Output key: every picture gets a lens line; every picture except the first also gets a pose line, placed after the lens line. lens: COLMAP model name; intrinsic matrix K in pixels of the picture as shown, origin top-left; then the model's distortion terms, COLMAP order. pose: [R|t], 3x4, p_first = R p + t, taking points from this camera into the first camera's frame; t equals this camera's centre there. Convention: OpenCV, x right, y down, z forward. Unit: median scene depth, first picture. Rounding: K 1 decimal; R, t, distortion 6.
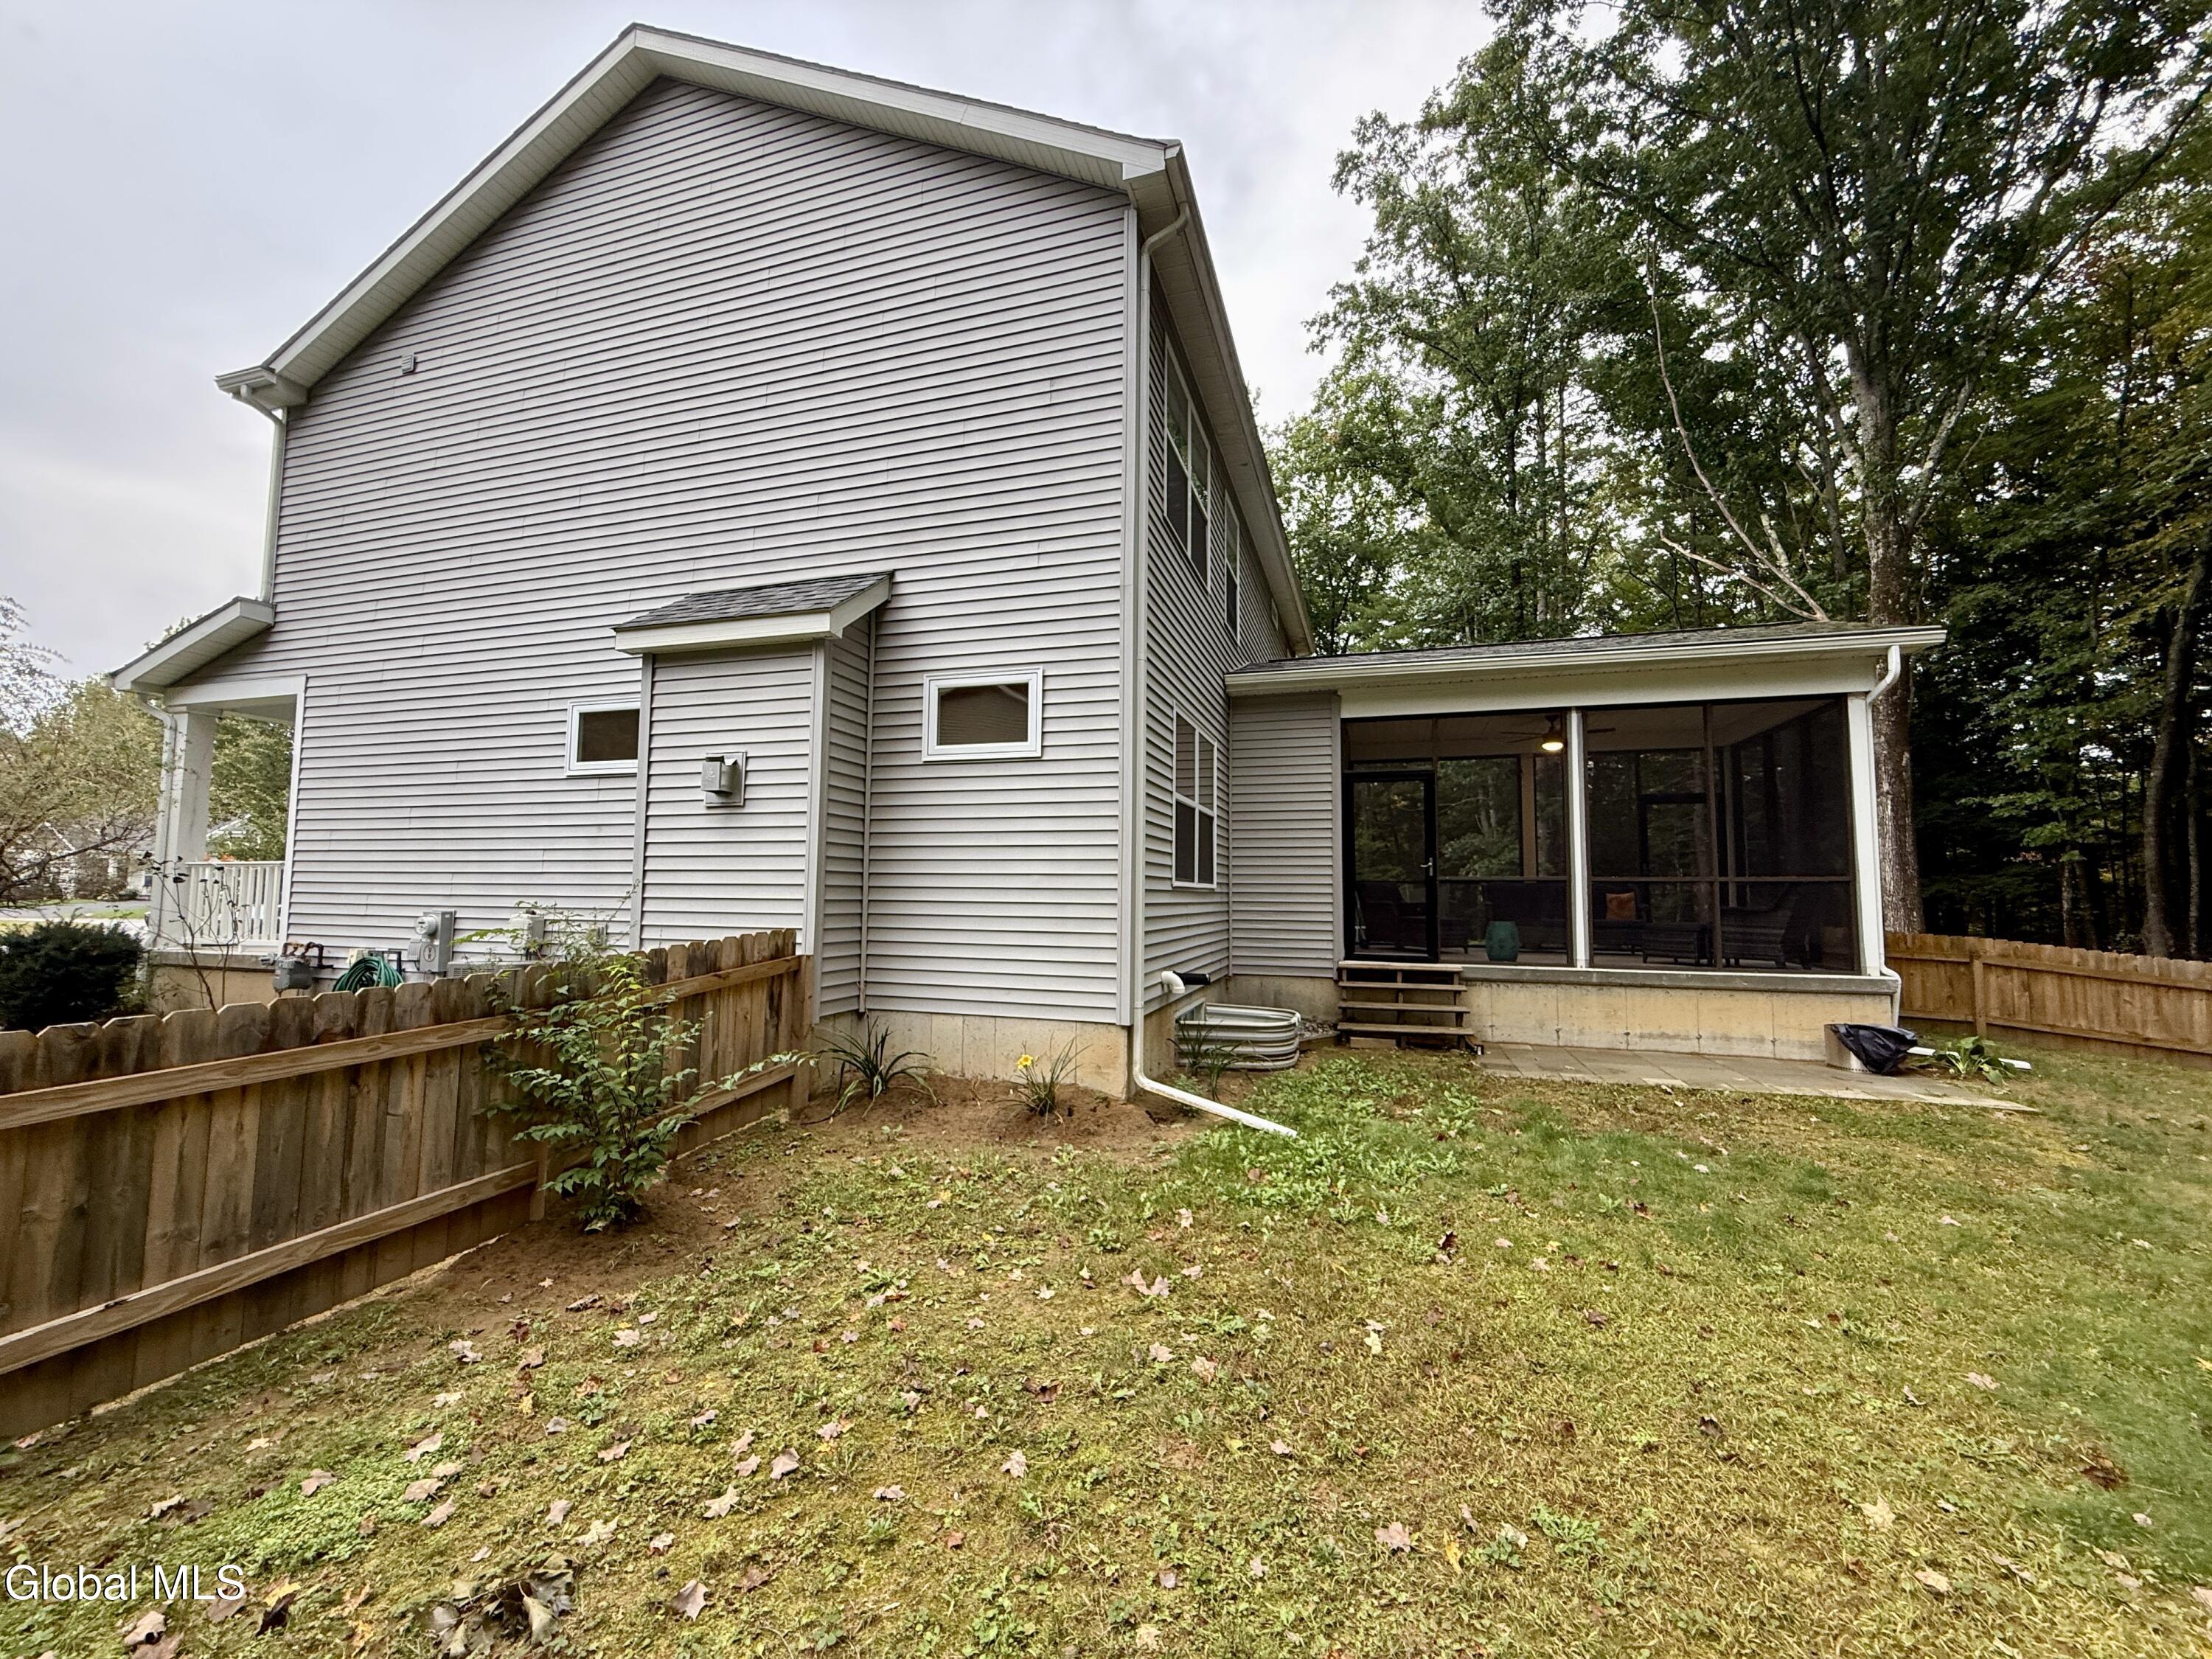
lens RADIAL K [[879.5, 0, 1103.3], [0, 879.5, 830.9], [0, 0, 1]] dist [-0.001006, 0.000322]
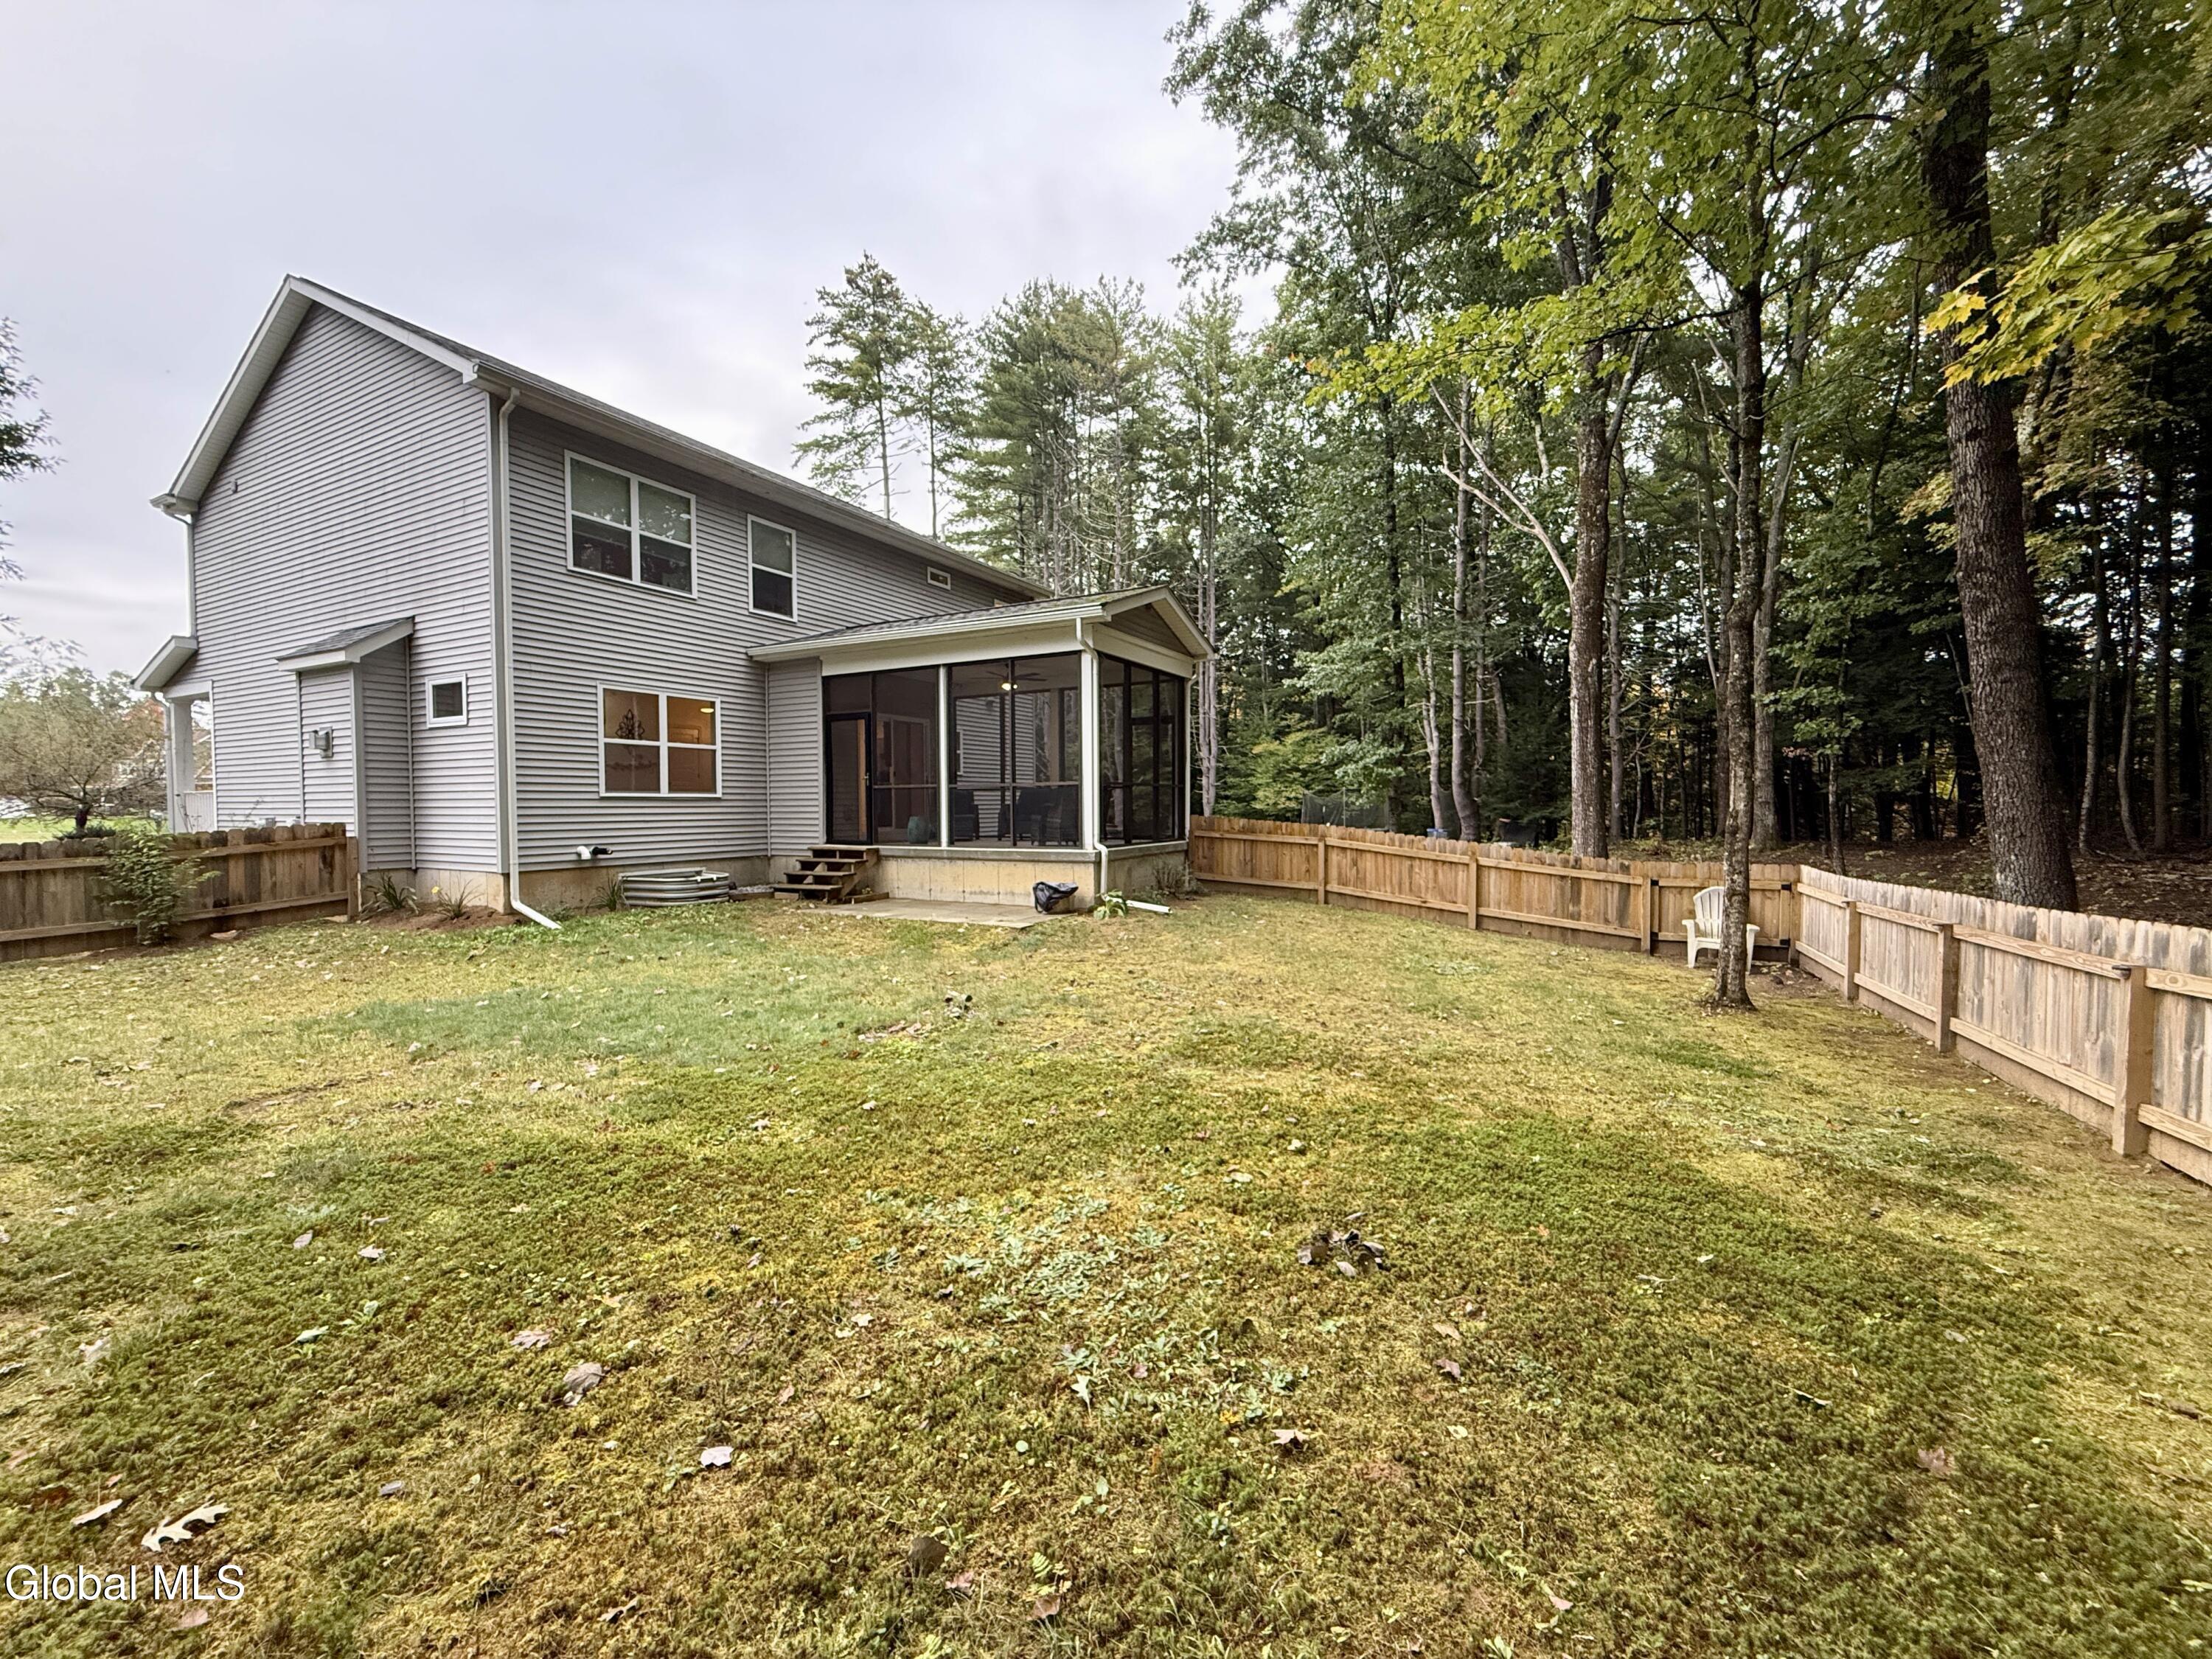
lens RADIAL K [[879.5, 0, 1105.8], [0, 879.5, 828.8], [0, 0, 1]] dist [-0.001006, 0.000322]
pose [[0.983605, -0.010425, -0.180037, 1.245064], [0.028284, 0.994890, 0.096919, -0.008588], [0.178106, -0.100422, 0.978874, -0.432715]]
